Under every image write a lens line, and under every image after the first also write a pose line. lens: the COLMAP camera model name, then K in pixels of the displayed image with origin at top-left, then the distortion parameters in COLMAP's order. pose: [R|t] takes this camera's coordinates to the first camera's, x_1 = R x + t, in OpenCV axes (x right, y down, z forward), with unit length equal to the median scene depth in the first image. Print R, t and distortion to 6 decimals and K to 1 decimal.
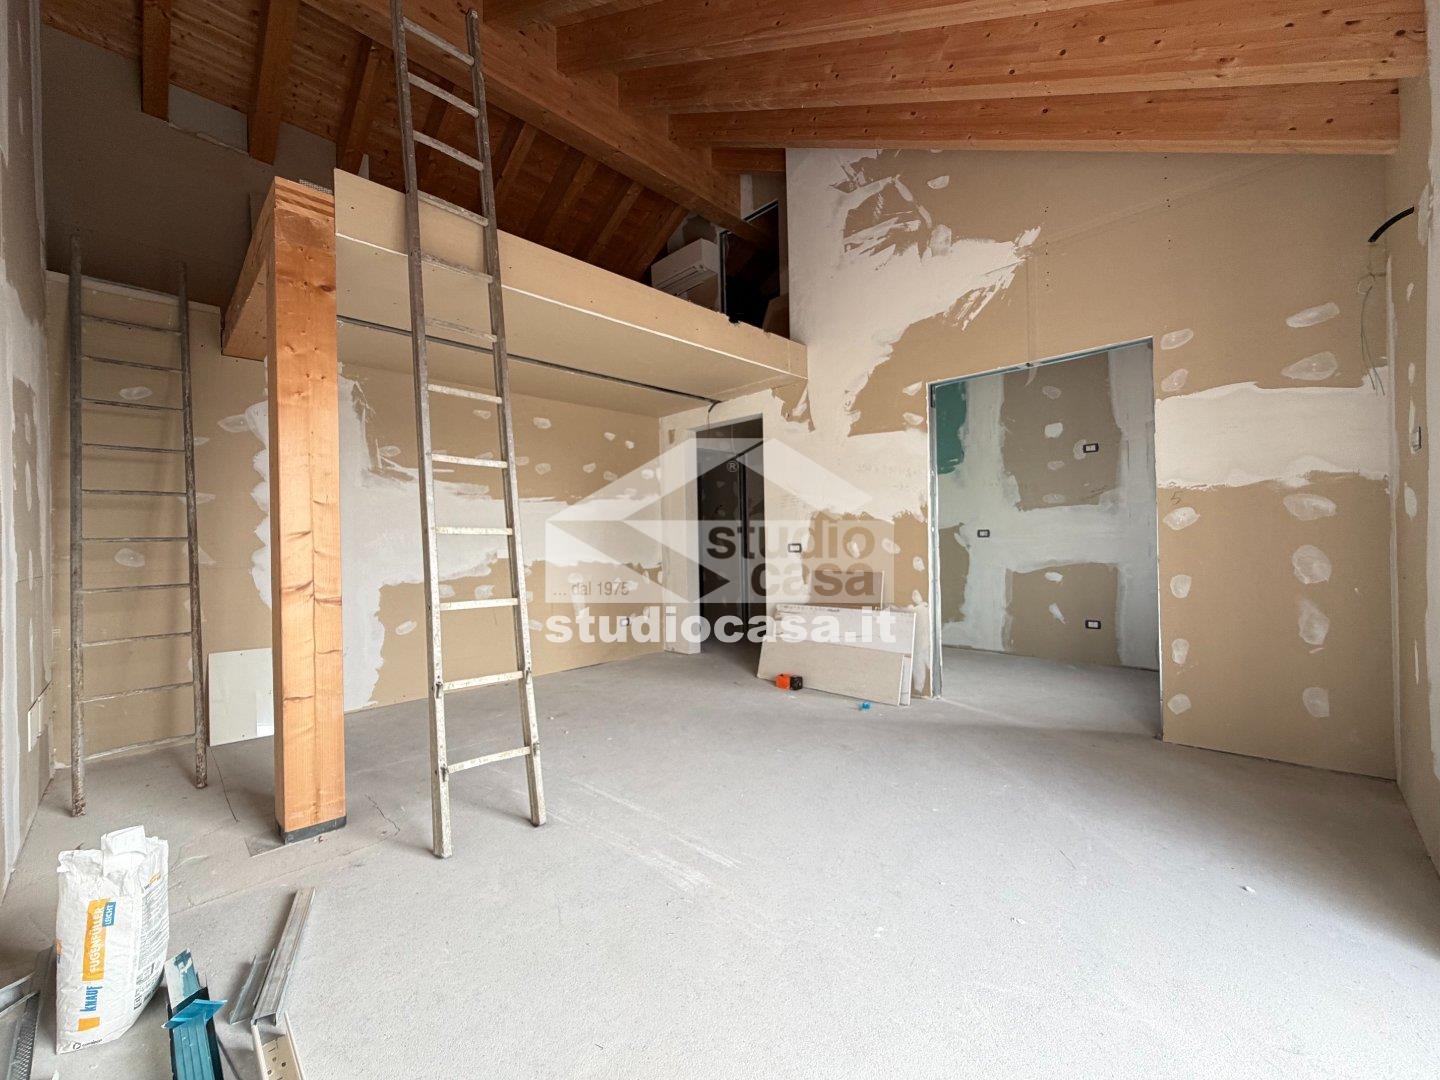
lens RADIAL K [[572.4, 0, 715.0], [0, 572.4, 542.0], [0, 0, 1]] dist [-0.001098, -0.000125]
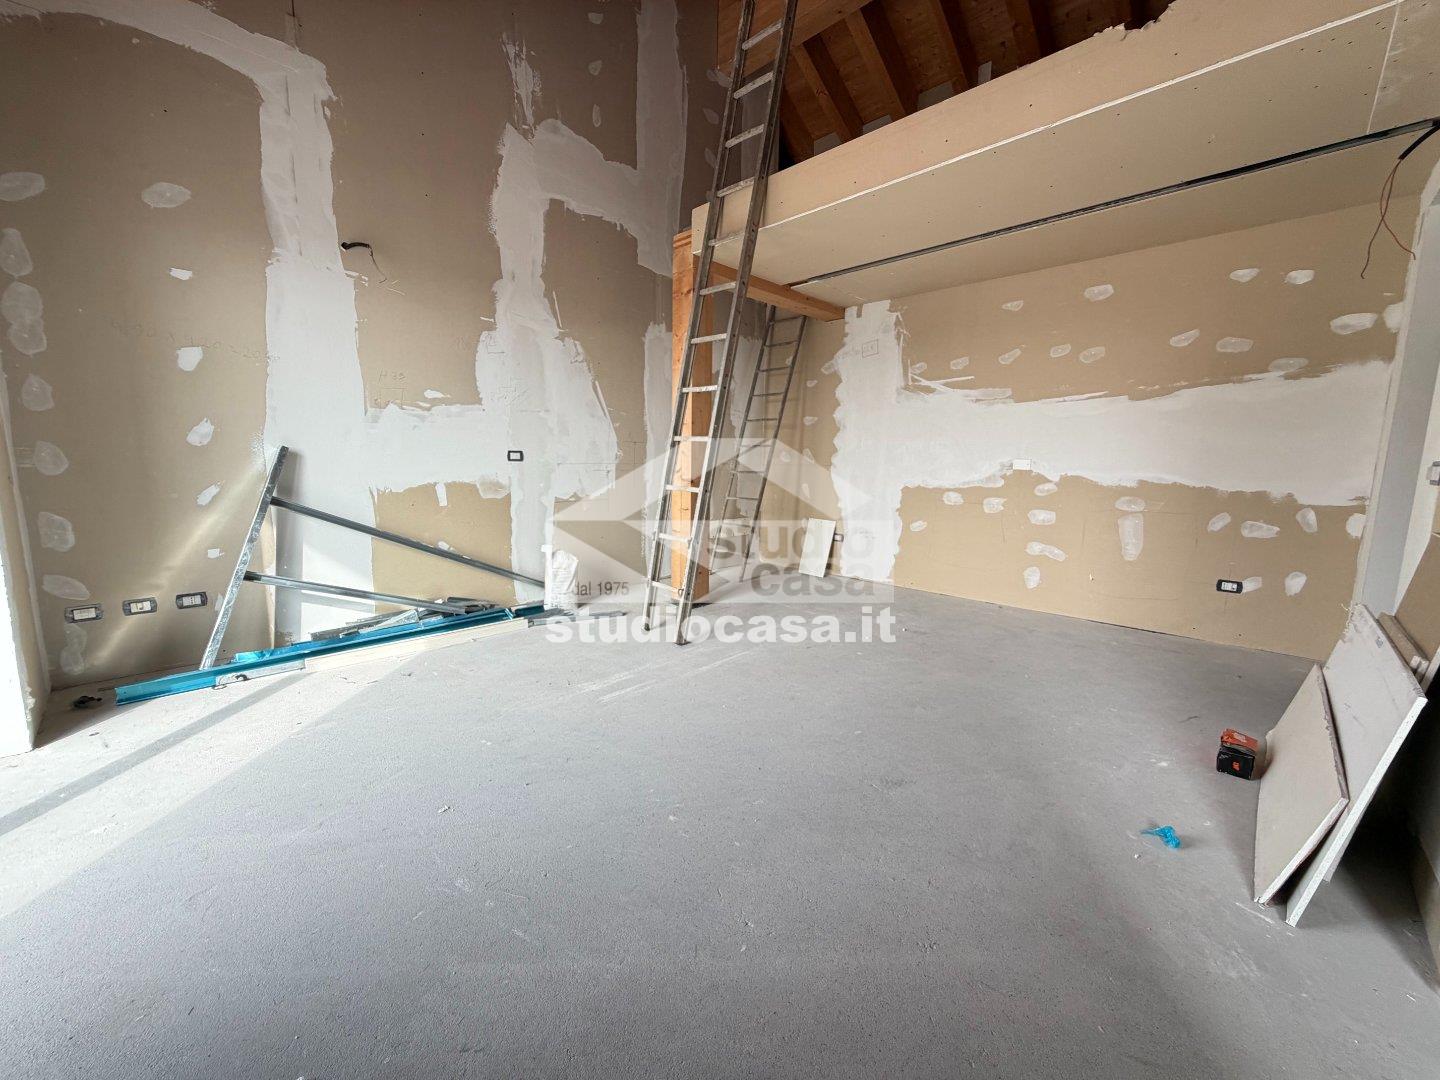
lens RADIAL K [[572.4, 0, 715.1], [0, 572.4, 544.3], [0, 0, 1]] dist [-0.001098, -0.000125]
pose [[0.004467, 0.168399, -0.985709, 0.594434], [-0.013102, 0.985644, 0.168329, -0.001121], [0.999904, 0.012163, 0.006609, 0.591327]]
